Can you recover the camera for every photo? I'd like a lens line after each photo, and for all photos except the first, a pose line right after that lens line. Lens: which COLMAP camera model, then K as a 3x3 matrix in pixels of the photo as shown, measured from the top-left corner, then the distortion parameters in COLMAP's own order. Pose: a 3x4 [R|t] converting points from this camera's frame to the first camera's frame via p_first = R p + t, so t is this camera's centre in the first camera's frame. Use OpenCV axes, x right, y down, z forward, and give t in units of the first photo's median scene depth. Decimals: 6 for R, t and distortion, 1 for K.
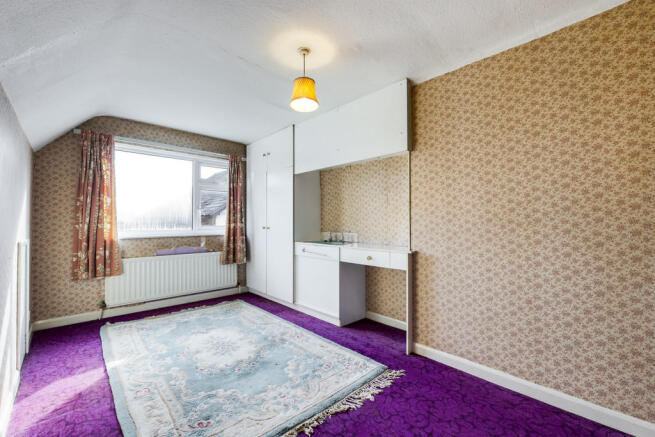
lens RADIAL K [[277.1, 0, 327.5], [0, 277.1, 218.5], [0, 0, 1]] dist [-0.020613, -0.000177]
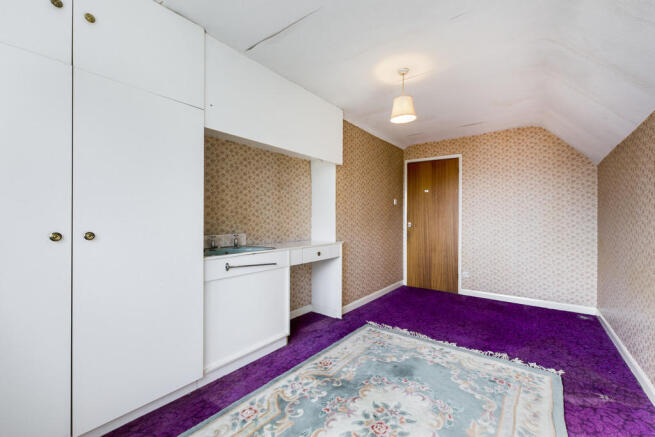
lens RADIAL K [[277.1, 0, 327.5], [0, 277.1, 218.5], [0, 0, 1]] dist [-0.020613, -0.000177]
pose [[-0.167155, 0.000266, 0.985931, -0.789553], [-0.015667, 0.999873, -0.002926, 0.010583], [-0.985806, -0.015935, -0.167129, 1.011451]]
